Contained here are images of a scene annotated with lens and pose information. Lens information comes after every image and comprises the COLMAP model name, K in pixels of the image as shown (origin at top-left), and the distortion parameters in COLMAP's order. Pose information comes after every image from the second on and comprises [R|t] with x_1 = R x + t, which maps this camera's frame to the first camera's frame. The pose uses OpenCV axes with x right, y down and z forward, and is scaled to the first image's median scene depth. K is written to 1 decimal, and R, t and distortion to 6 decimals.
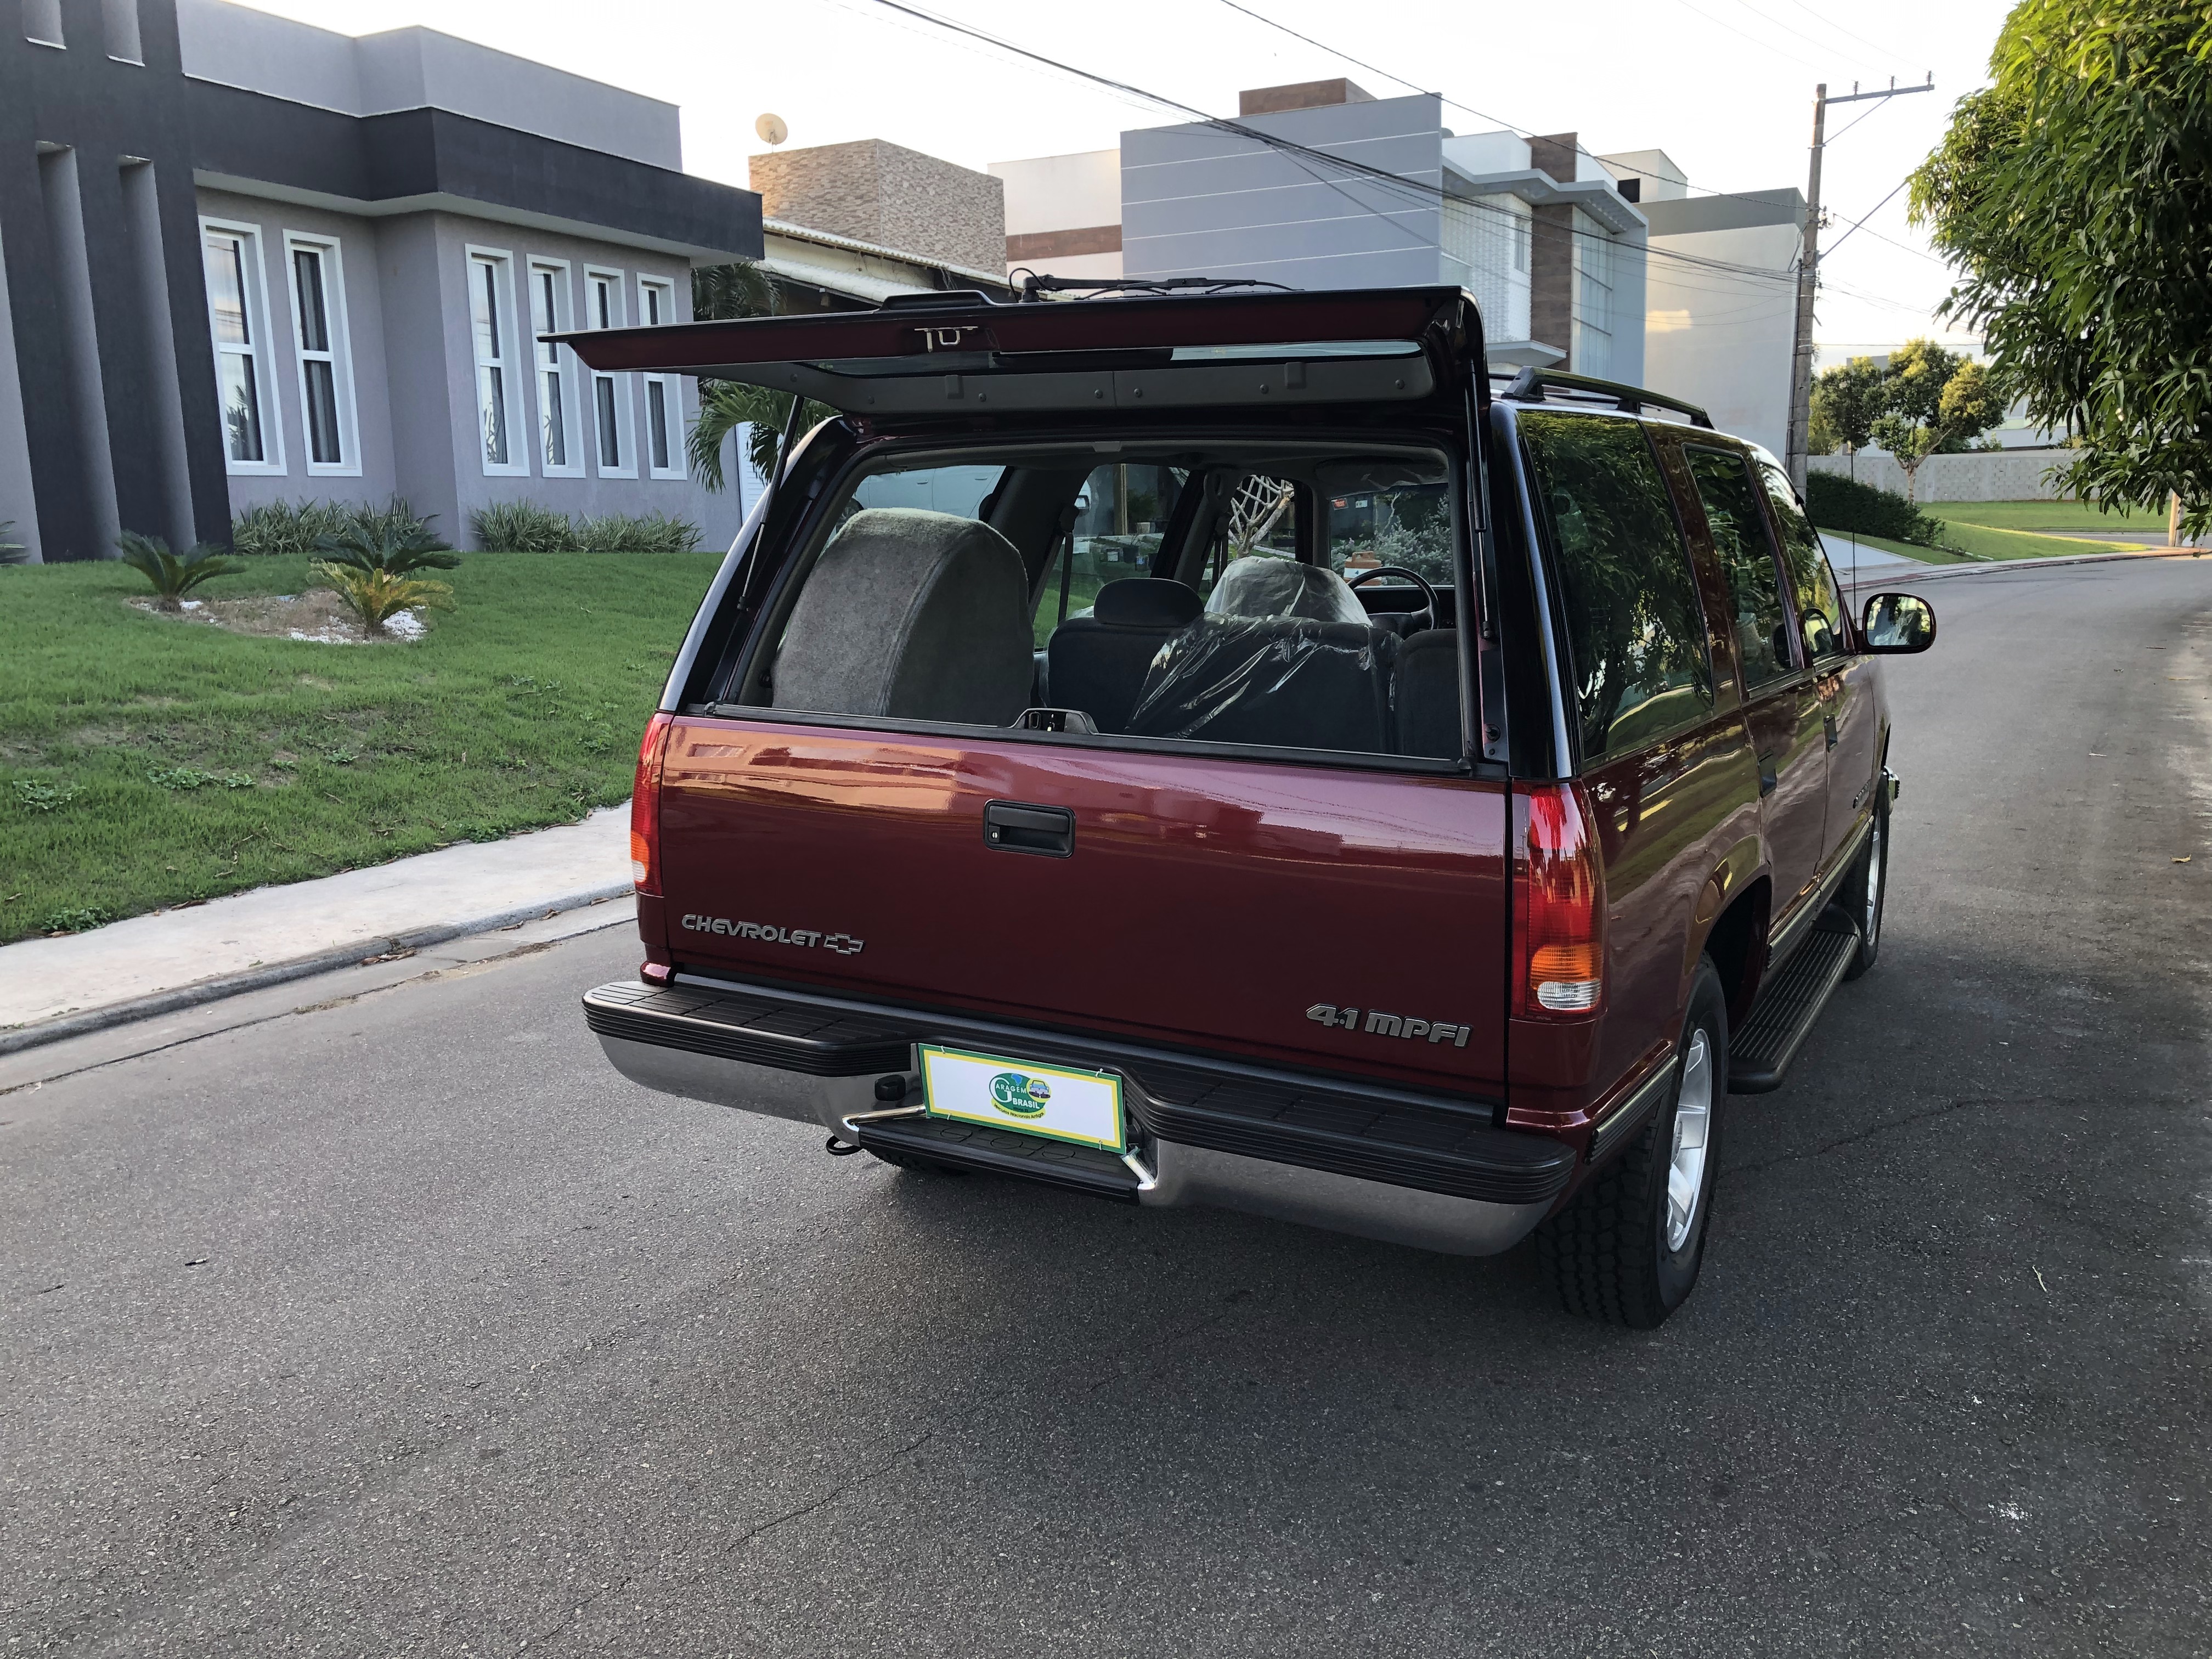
lens RADIAL K [[1818.2, 0, 1101.5], [0, 1818.2, 845.1], [0, 0, 1]] dist [0.015794, -0.010220]
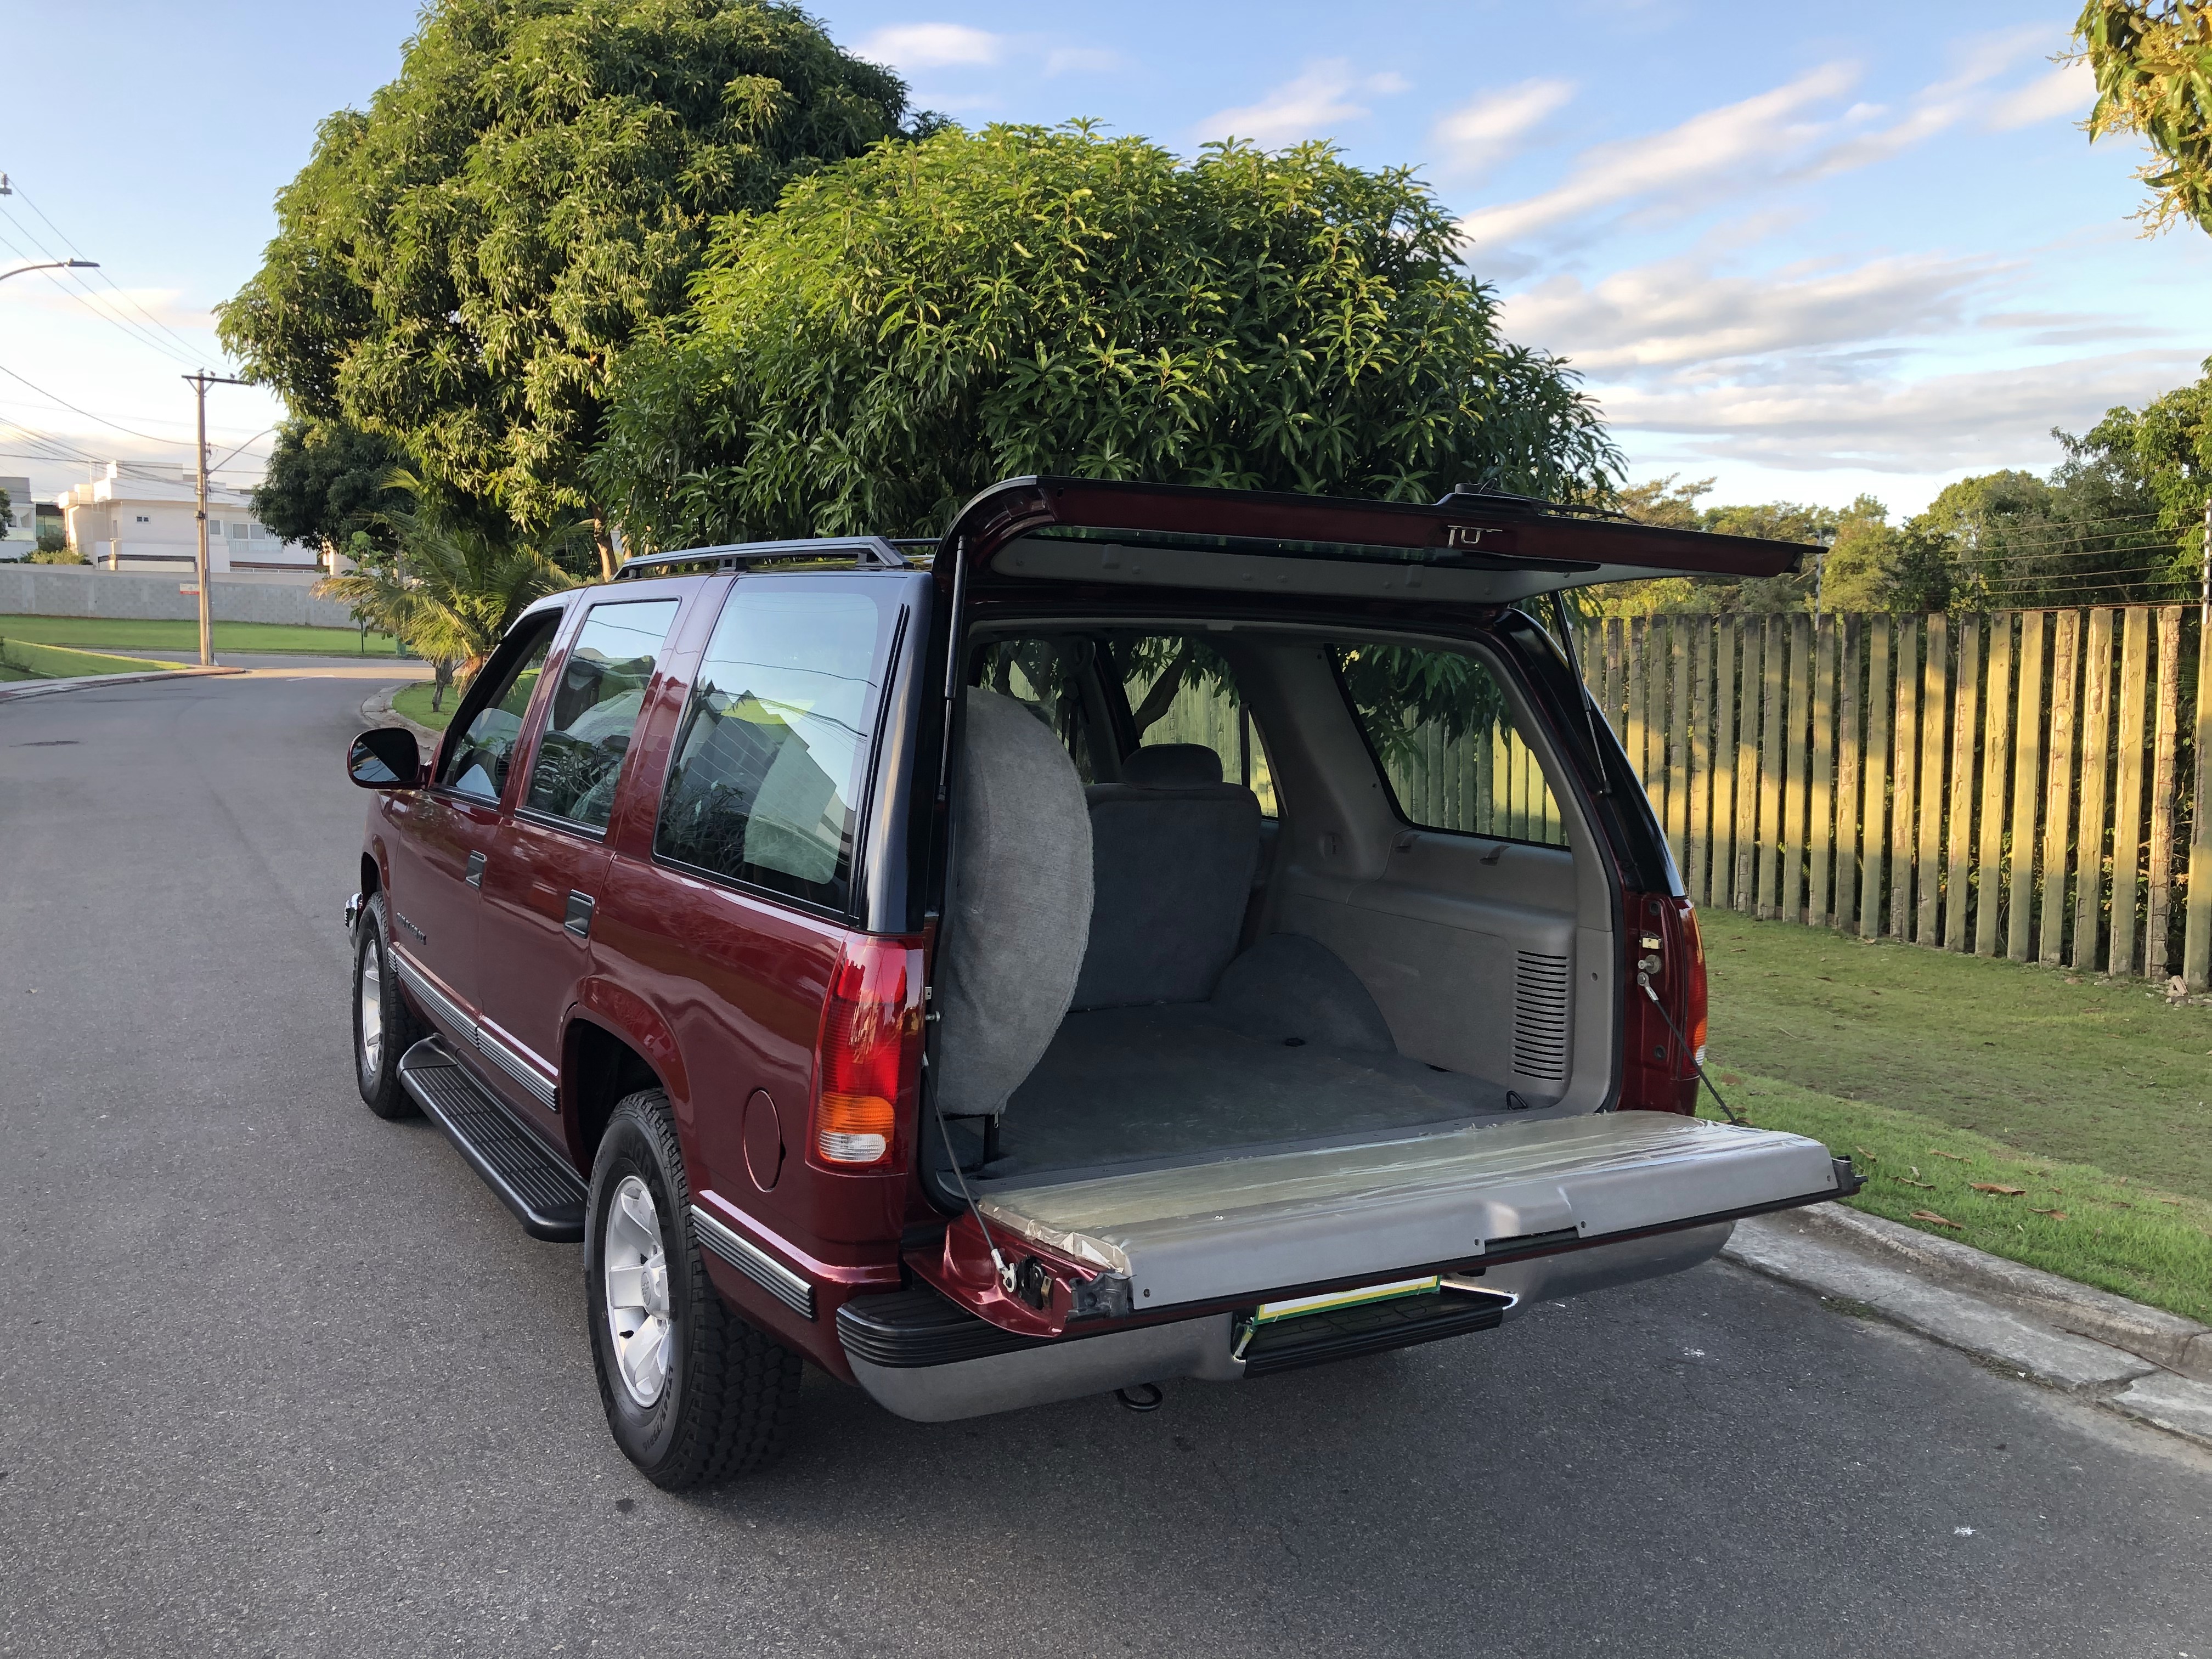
lens RADIAL K [[1818.2, 0, 1092.2], [0, 1818.2, 822.7], [0, 0, 1]] dist [0.015794, -0.010220]
pose [[0.518197, -0.066742, 0.852653, -0.591127], [0.129218, 0.991616, -0.000913, -0.075954], [-0.845443, 0.110651, 0.522477, 0.349340]]
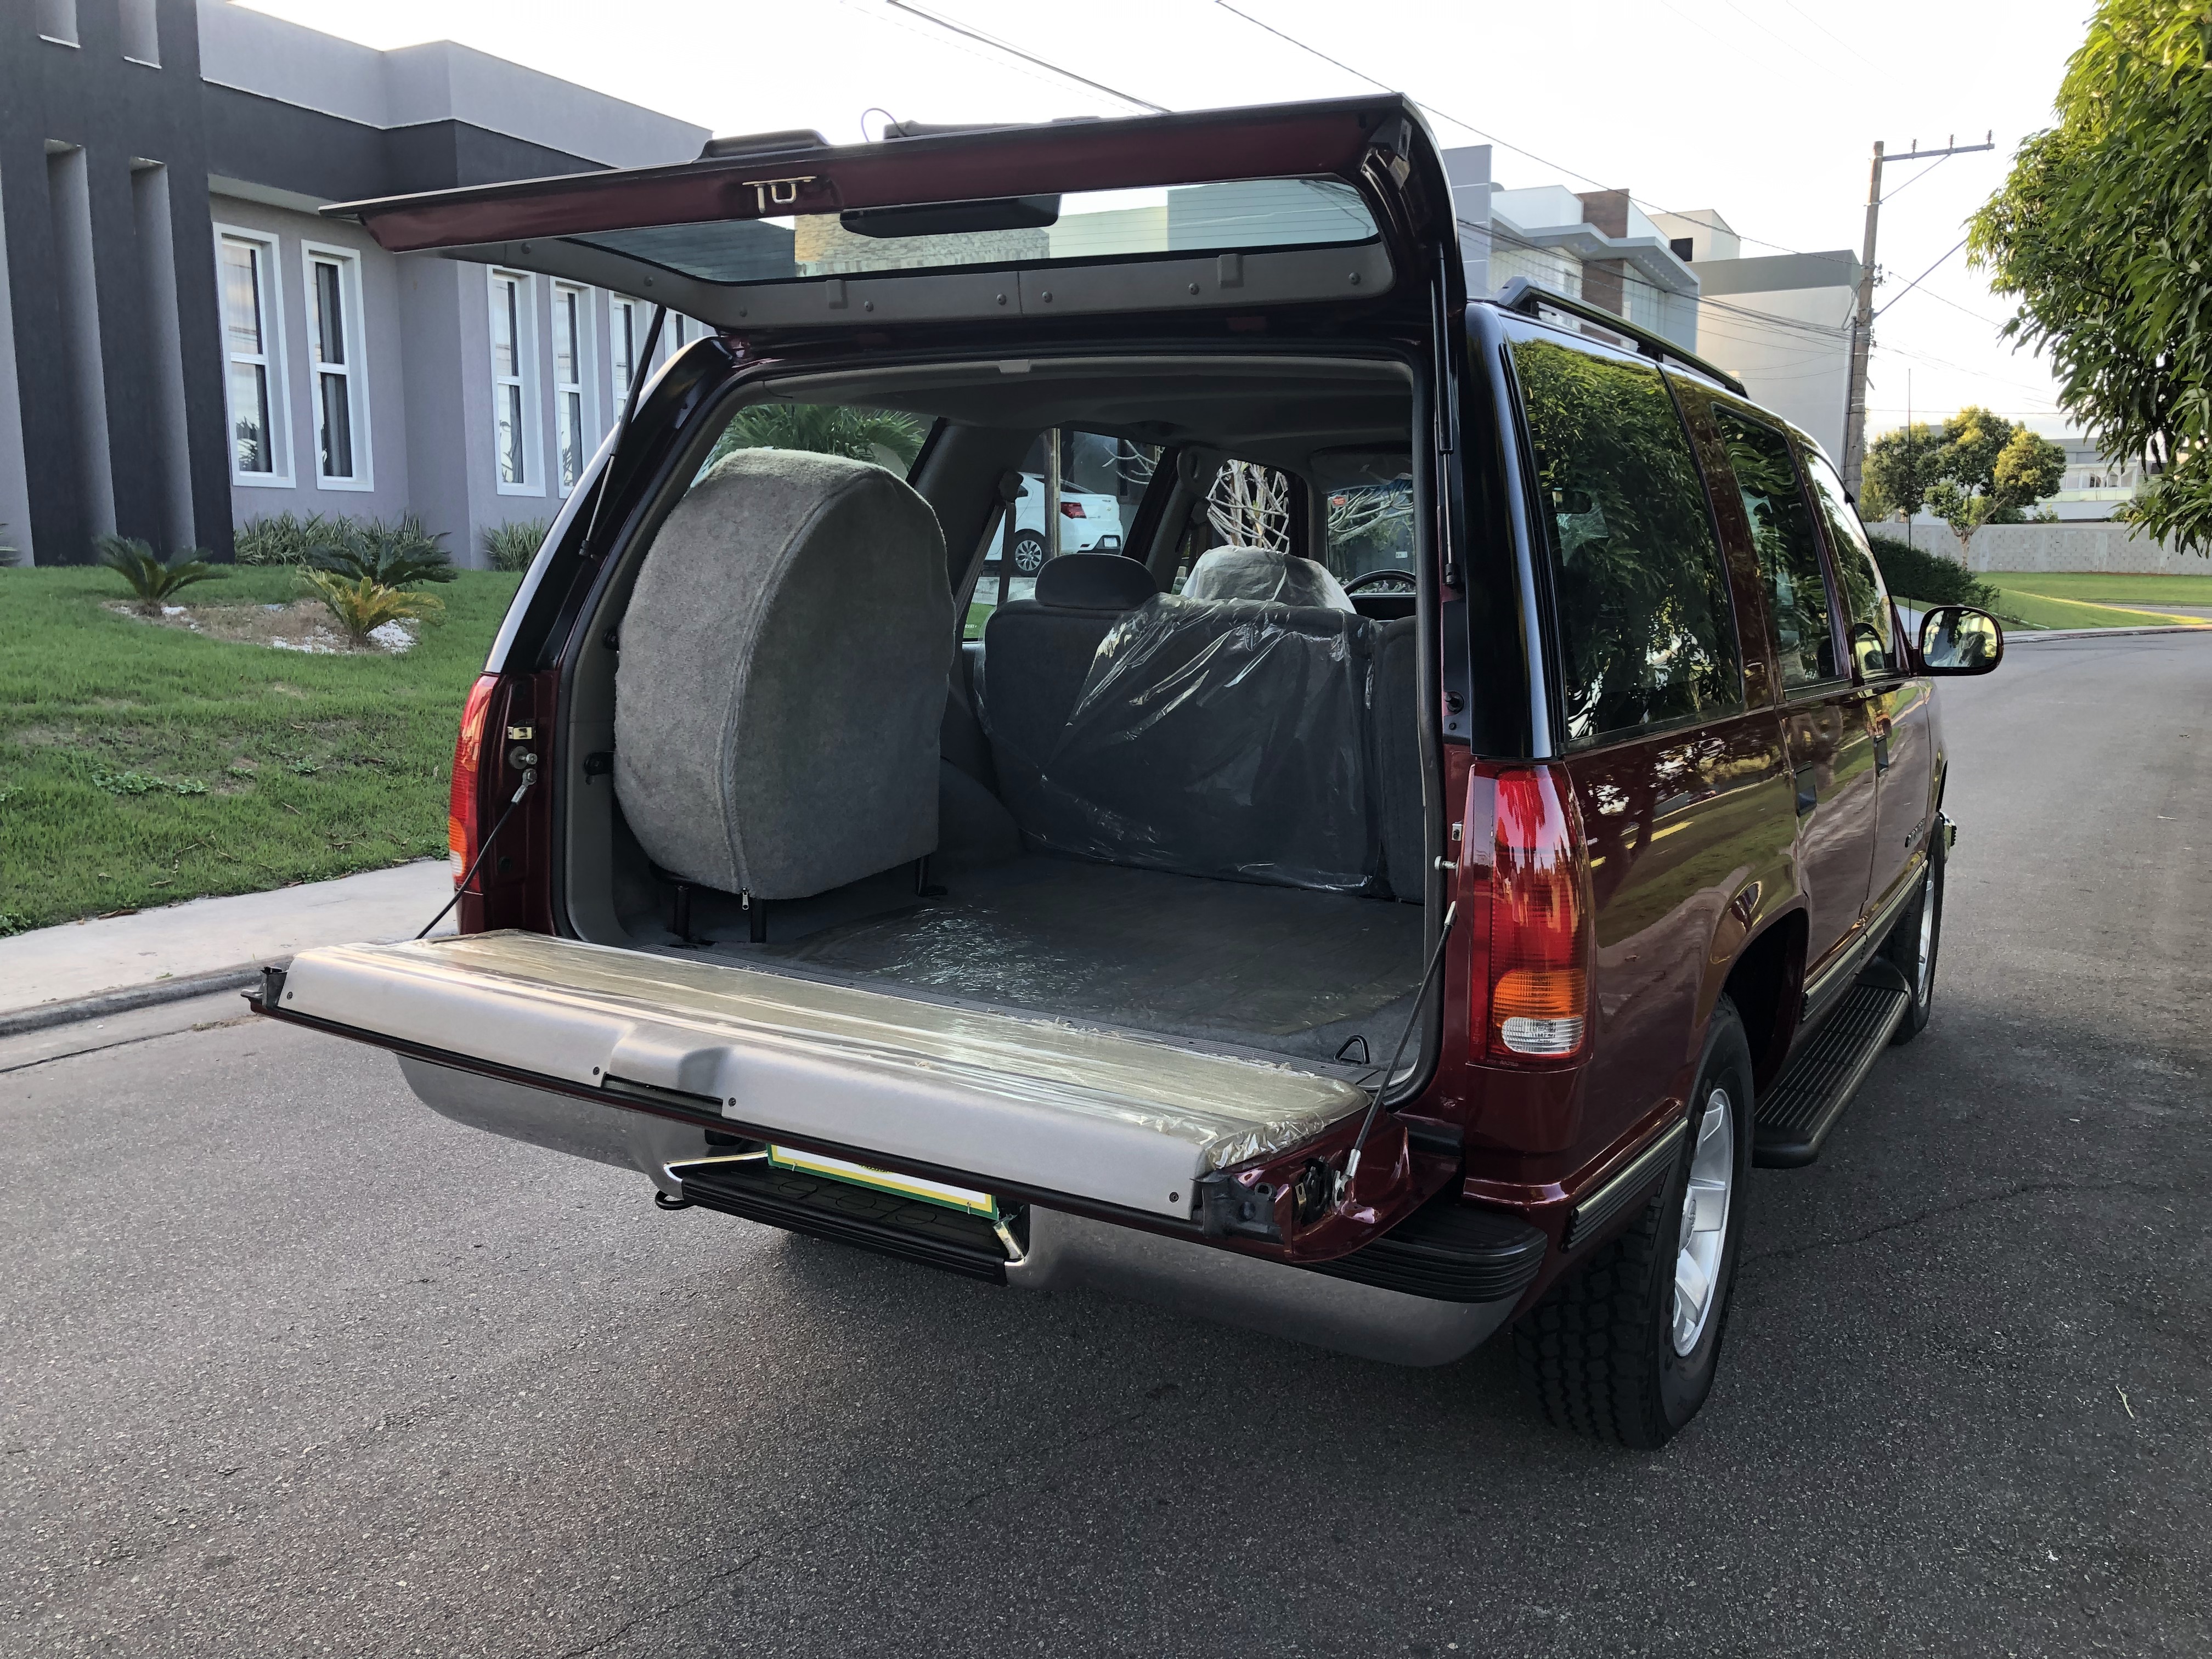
lens RADIAL K [[1818.2, 0, 1095.3], [0, 1818.2, 836.6], [0, 0, 1]] dist [0.015794, -0.010220]
pose [[0.999306, 0.027314, -0.025343, 0.043787], [-0.028133, 0.999075, -0.032537, 0.014927], [0.024431, 0.033227, 0.999149, 0.111262]]
